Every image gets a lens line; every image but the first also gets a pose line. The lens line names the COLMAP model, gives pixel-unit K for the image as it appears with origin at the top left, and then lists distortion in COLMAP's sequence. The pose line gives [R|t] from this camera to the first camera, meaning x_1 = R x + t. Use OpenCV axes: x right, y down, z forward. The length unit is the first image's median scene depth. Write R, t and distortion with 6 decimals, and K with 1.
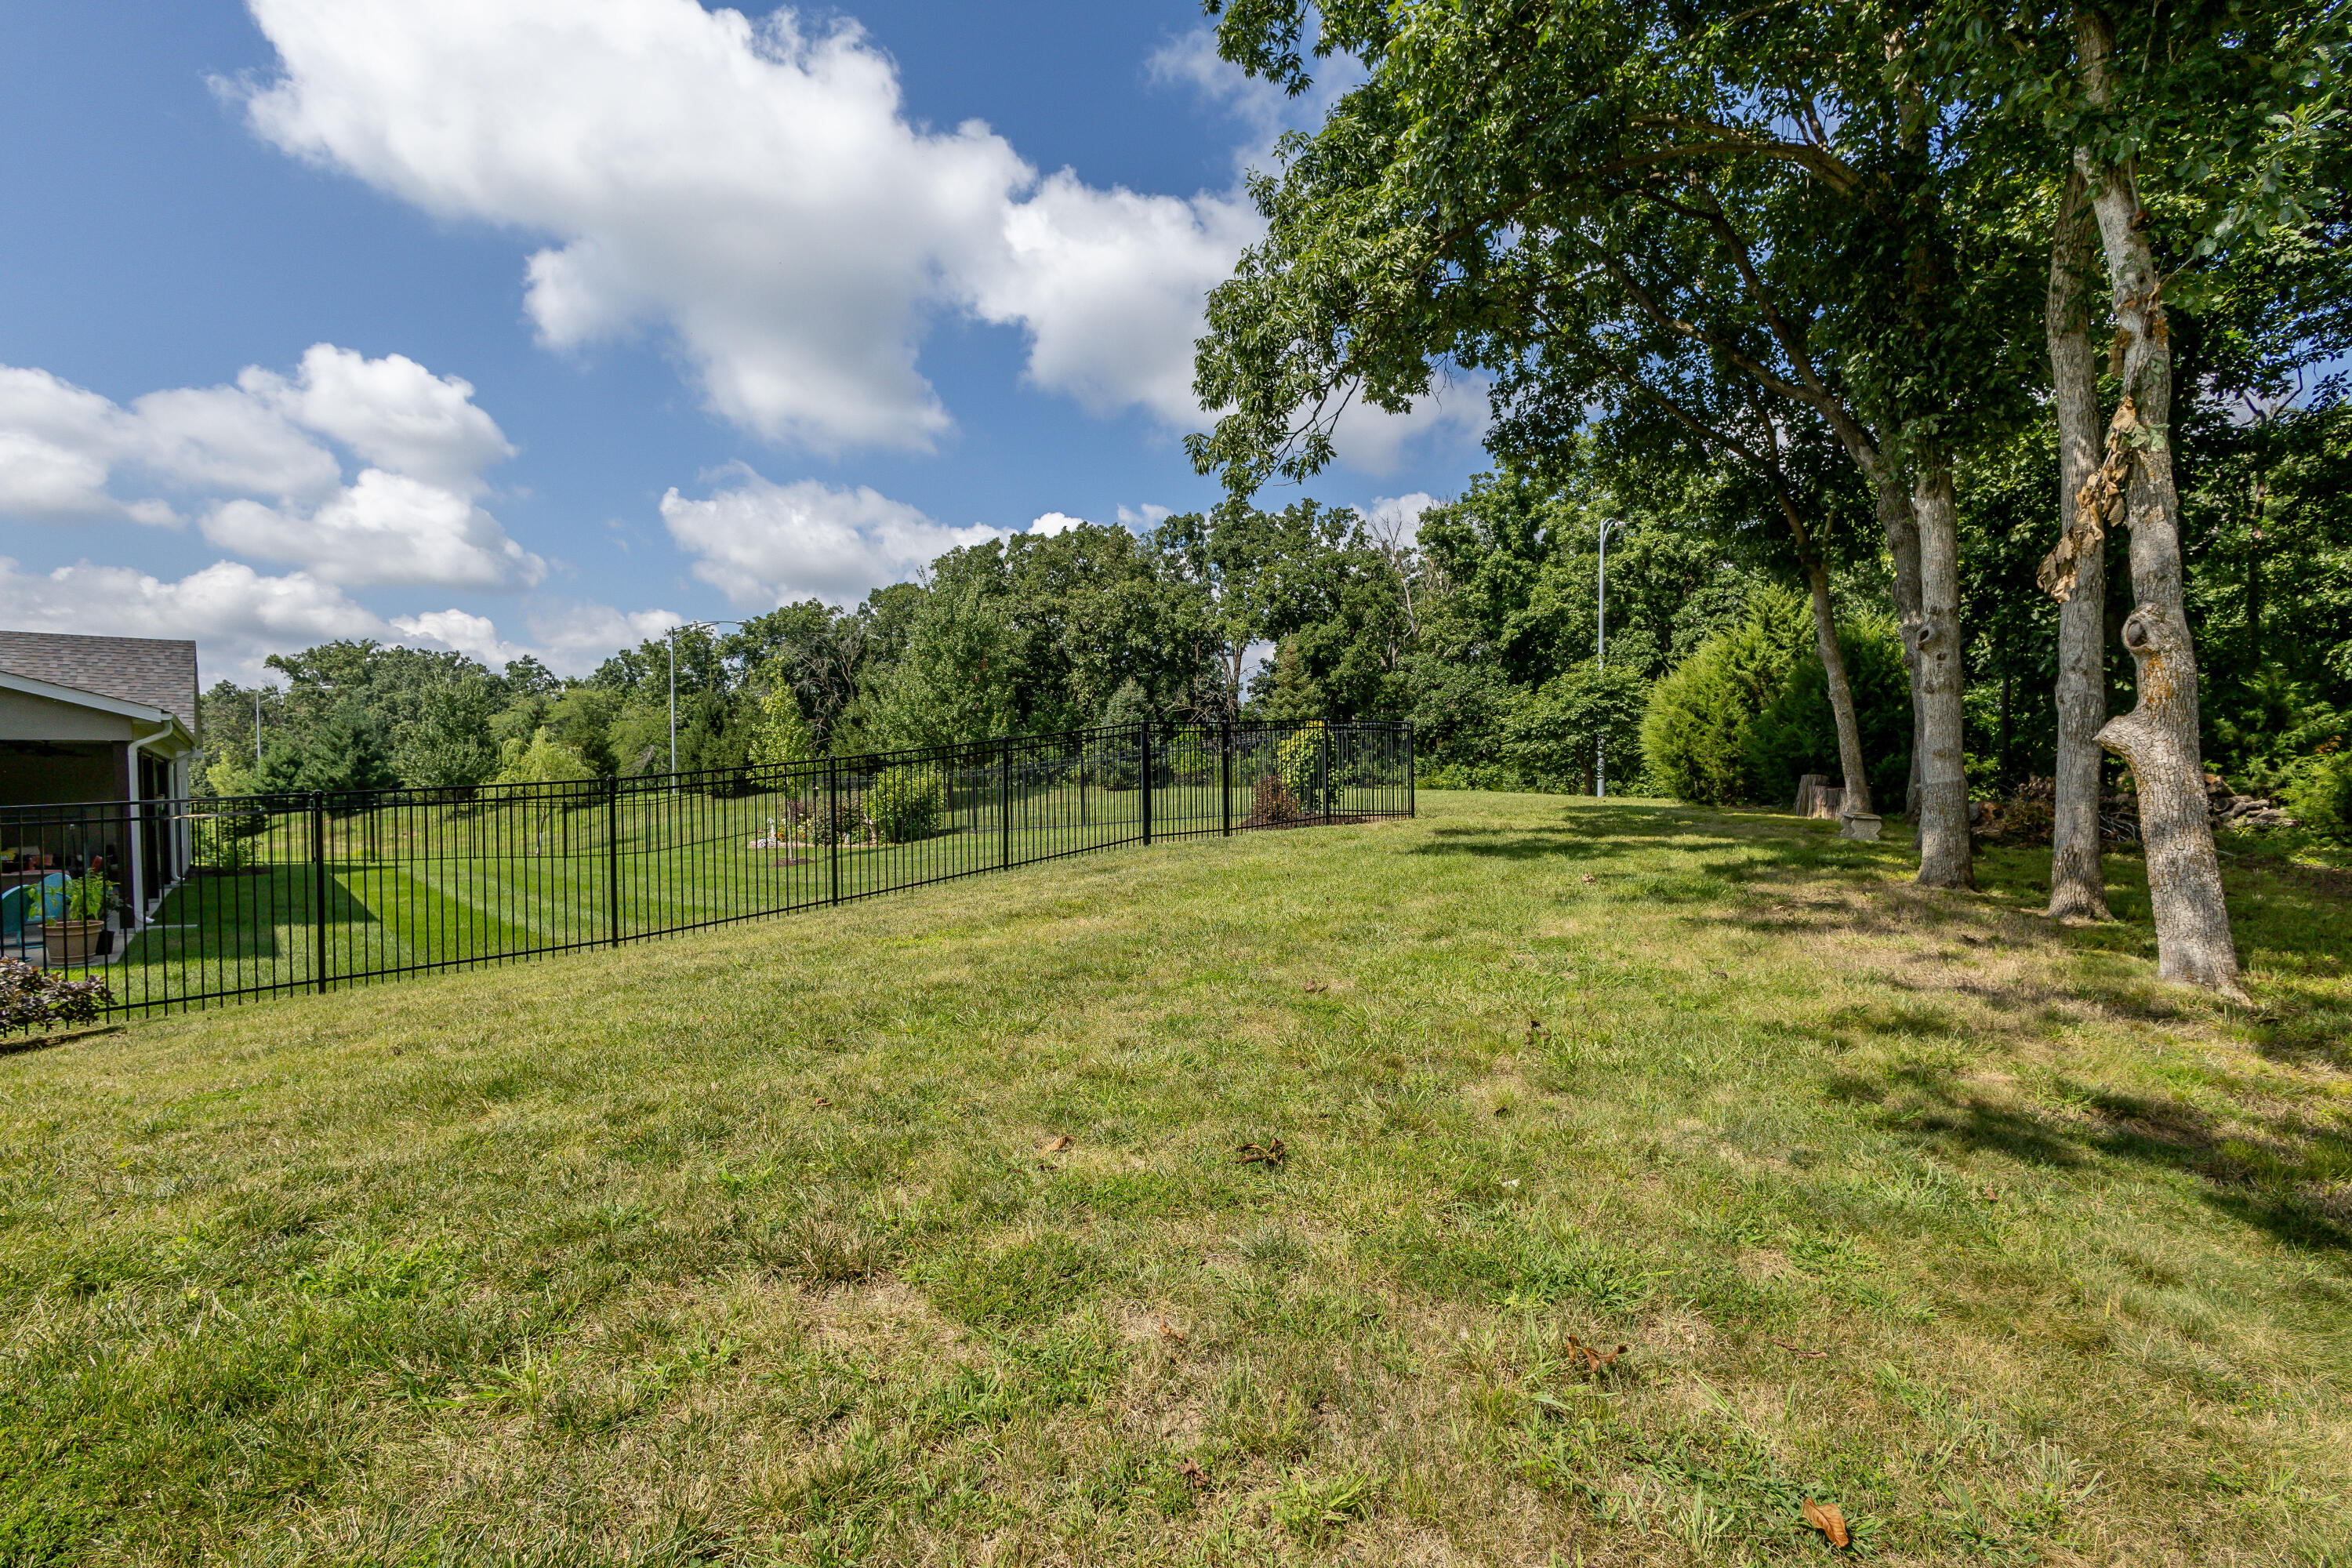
lens RADIAL K [[1093.0, 0, 1179.5], [0, 1093.0, 813.3], [0, 0, 1]] dist [0.015027, -0.005633]
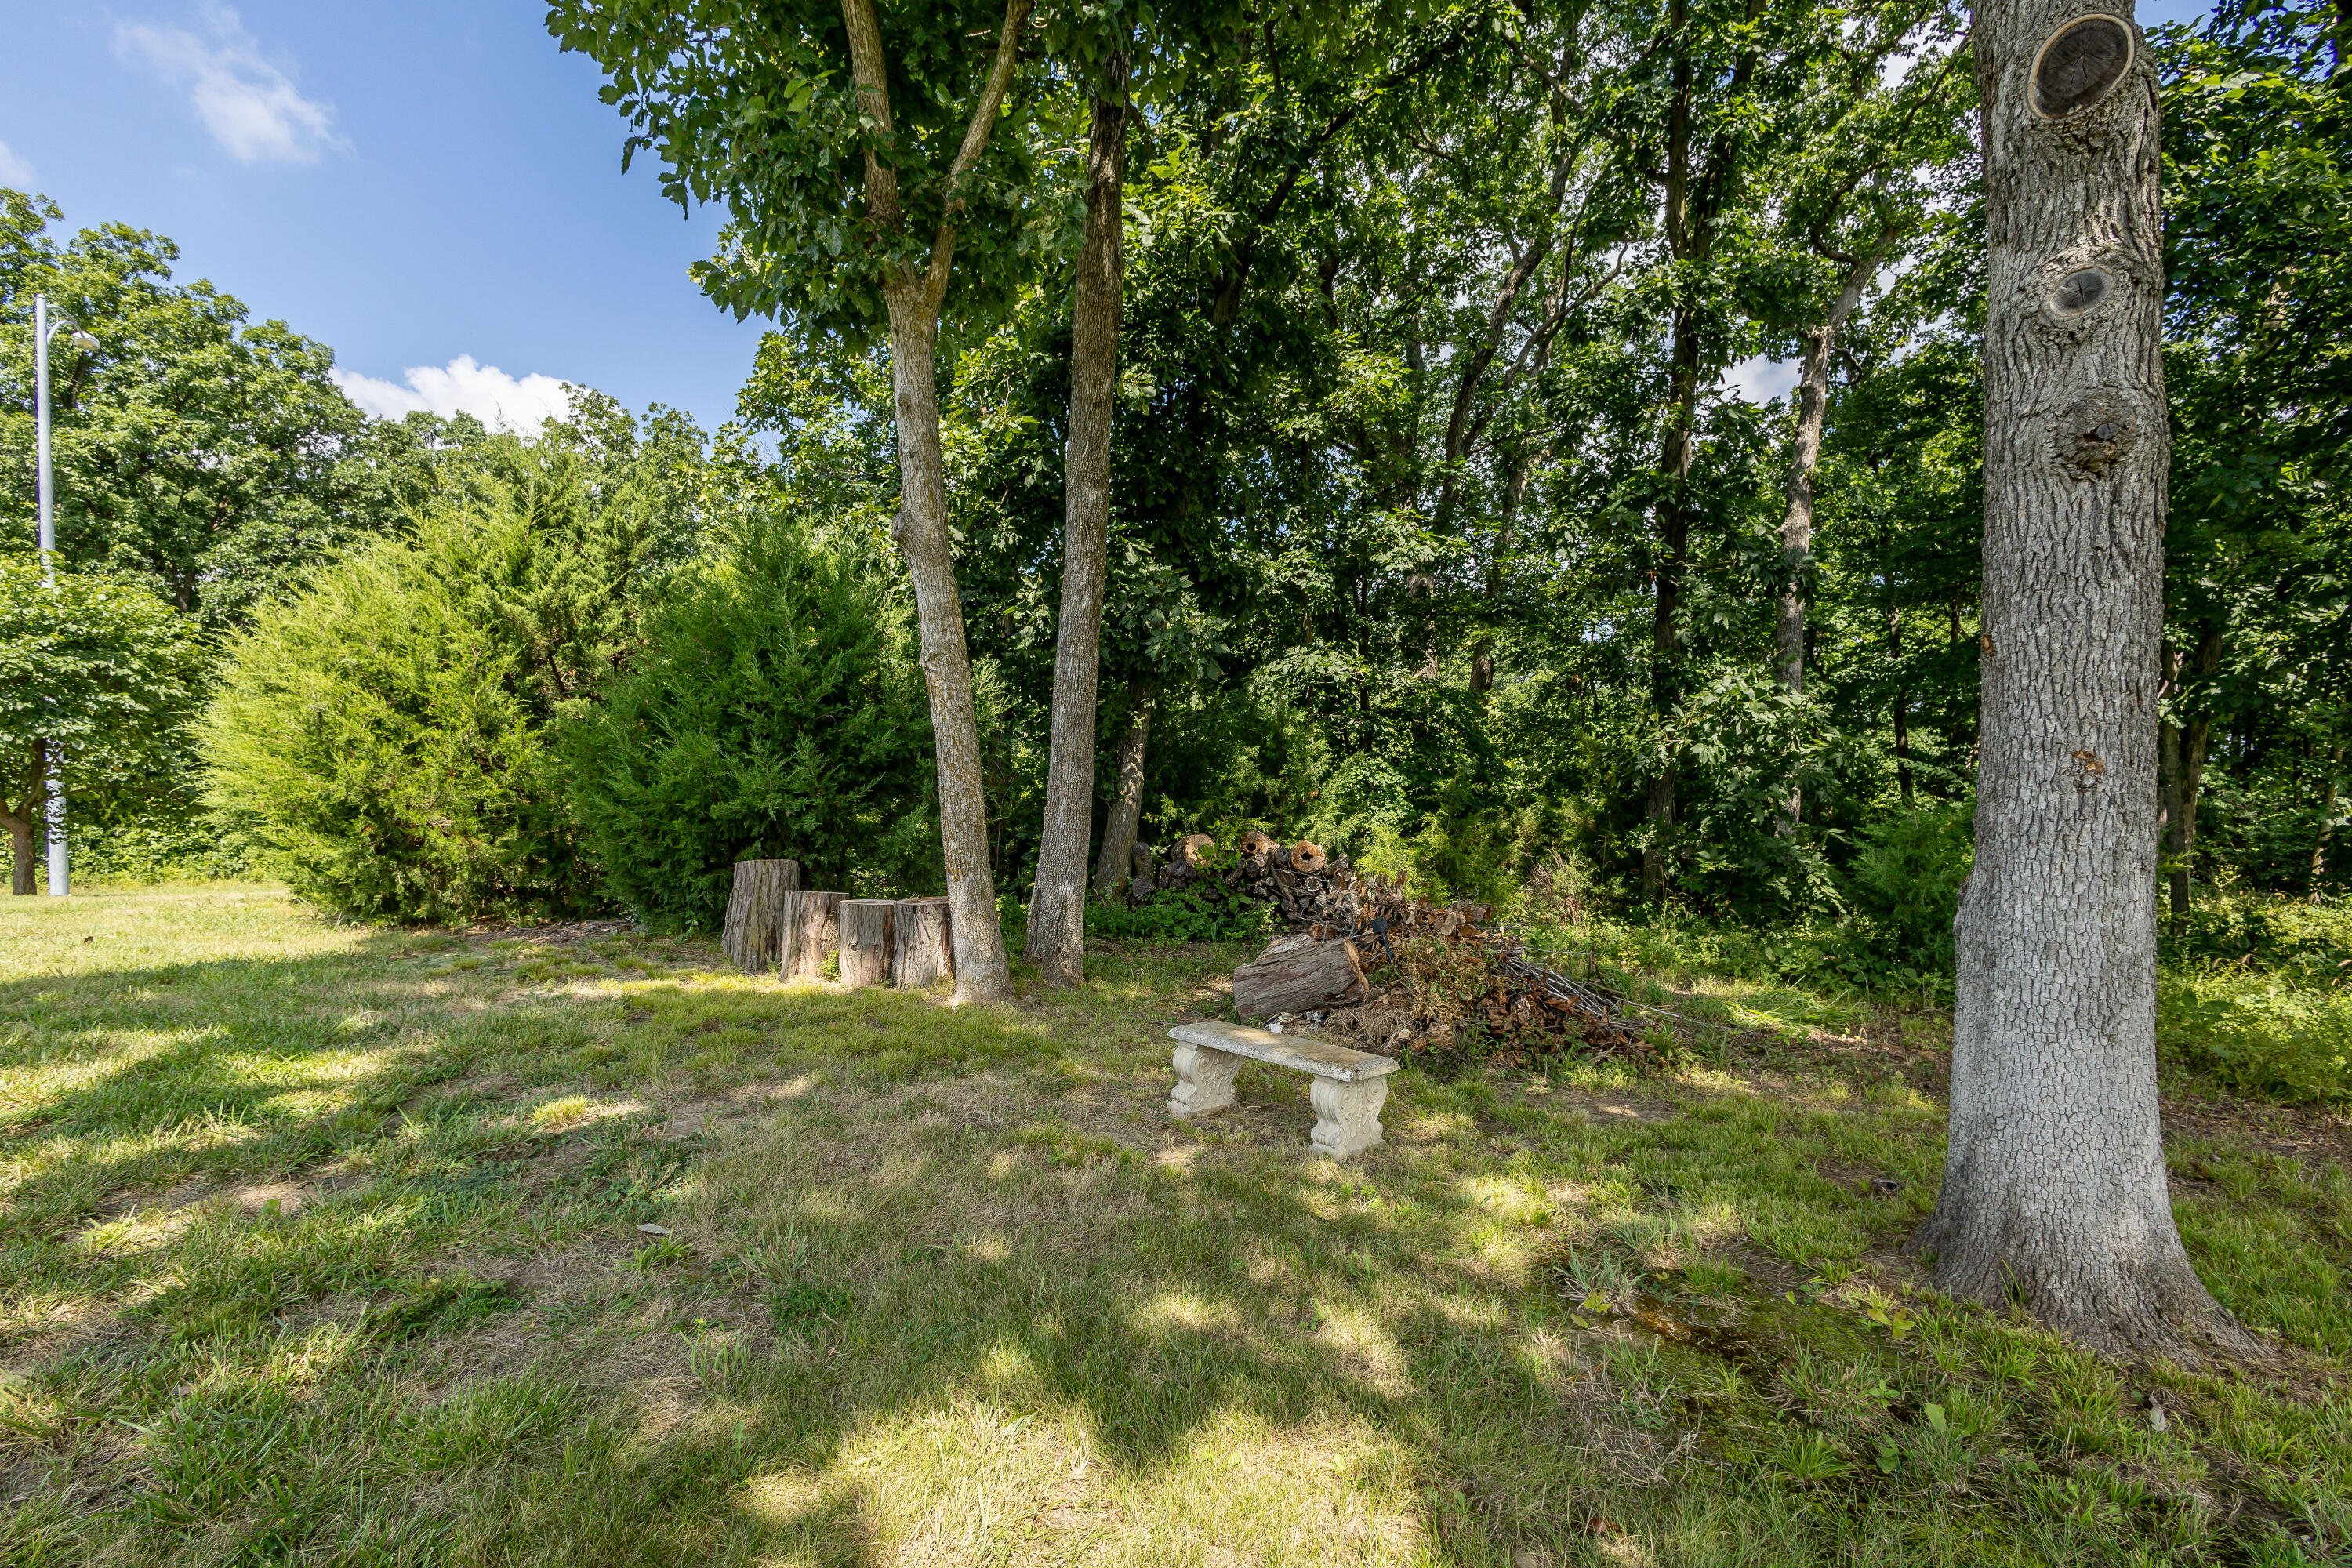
lens RADIAL K [[1093.0, 0, 1179.5], [0, 1093.0, 813.3], [0, 0, 1]] dist [0.015027, -0.005633]
pose [[0.393564, -0.010867, 0.919233, 0.091605], [0.029746, 0.999557, -0.000918, -0.016843], [-0.918816, 0.027705, 0.393713, 0.244078]]
